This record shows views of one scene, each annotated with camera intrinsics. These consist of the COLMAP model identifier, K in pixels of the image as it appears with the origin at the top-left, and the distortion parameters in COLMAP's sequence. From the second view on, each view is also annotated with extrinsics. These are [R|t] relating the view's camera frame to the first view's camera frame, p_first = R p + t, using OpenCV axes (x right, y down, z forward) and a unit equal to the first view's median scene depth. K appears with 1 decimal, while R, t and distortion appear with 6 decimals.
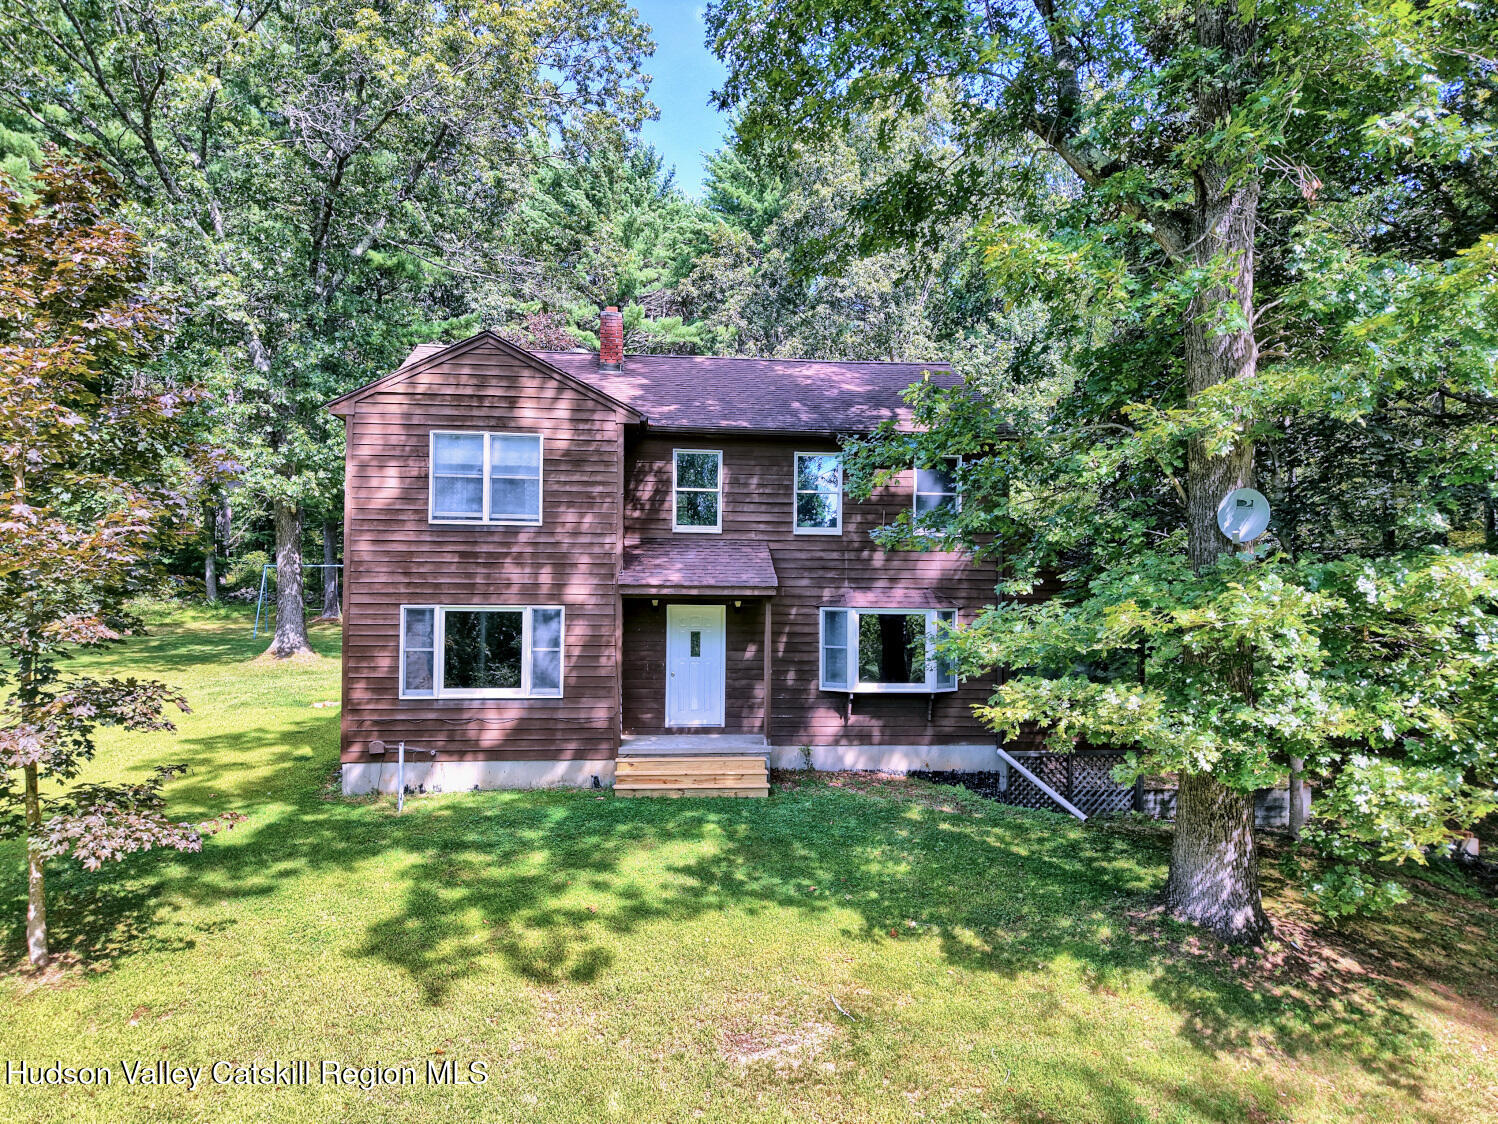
lens RADIAL K [[1007.4, 0, 748.5], [0, 1007.4, 581.7], [0, 0, 1]] dist [0.013003, -0.014617]
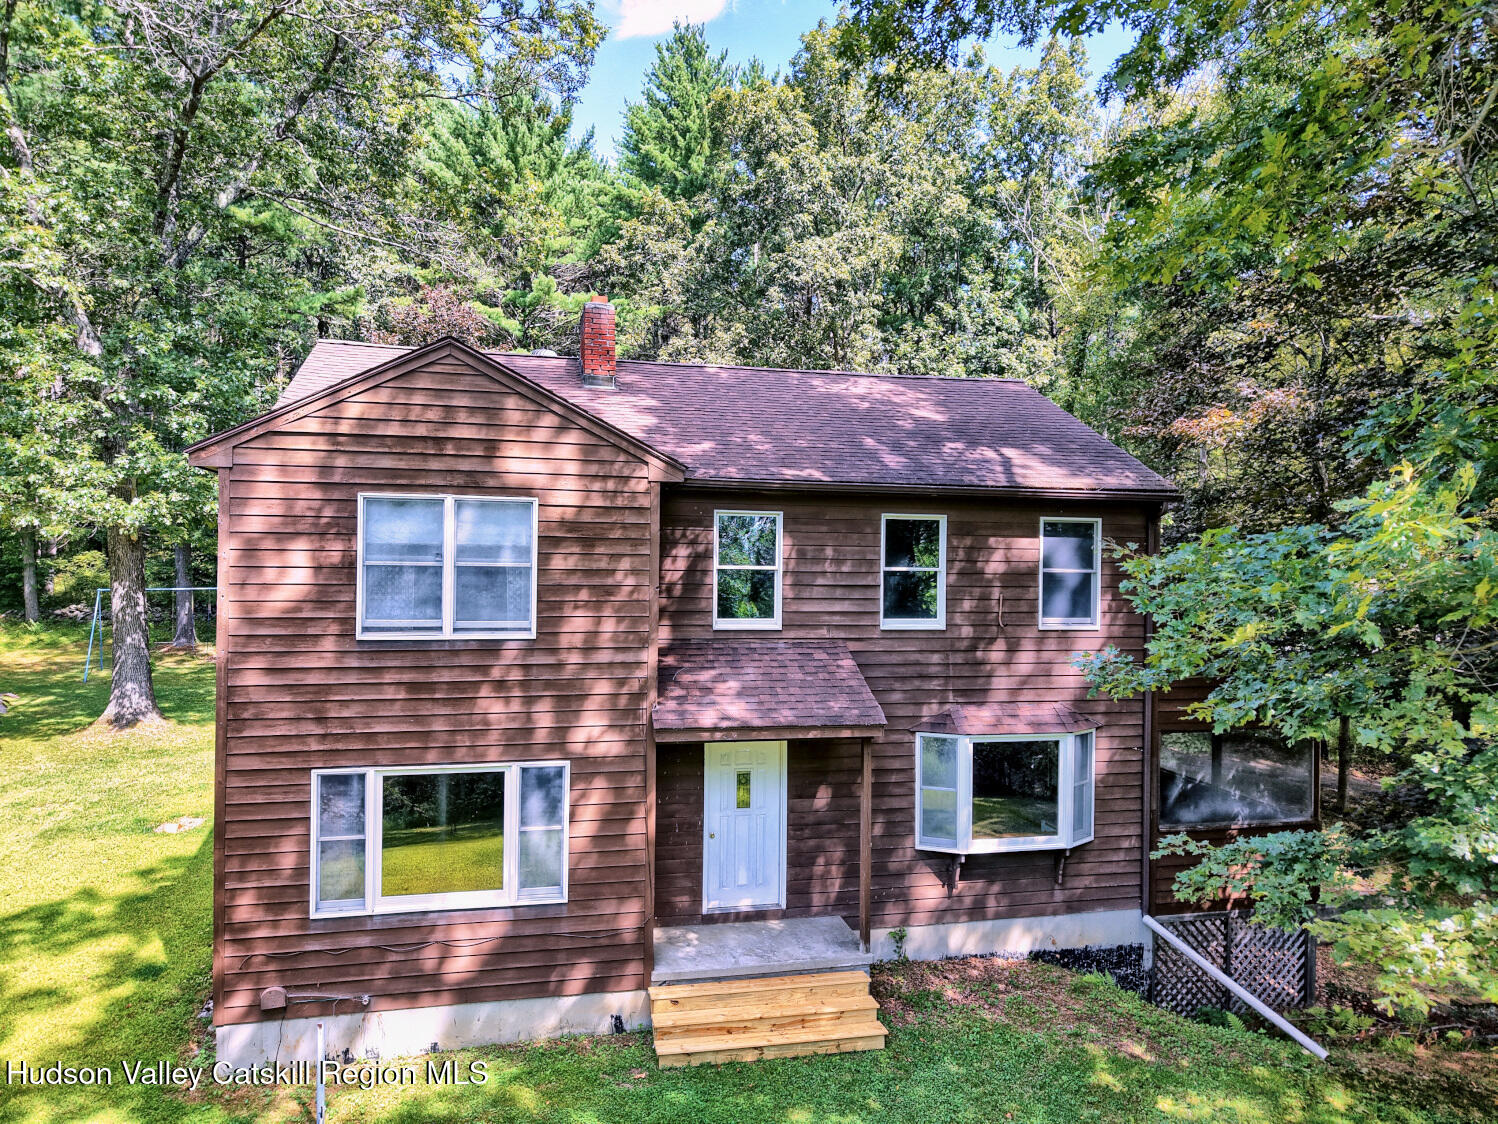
lens RADIAL K [[1034.1, 0, 749.4], [0, 1034.1, 579.0], [0, 0, 1]] dist [-0.001789, 0.000481]
pose [[0.993886, 0.000734, 0.110409, -0.129076], [-0.002715, 0.999838, 0.017792, -0.097148], [-0.110378, -0.017983, 0.993727, 0.294671]]
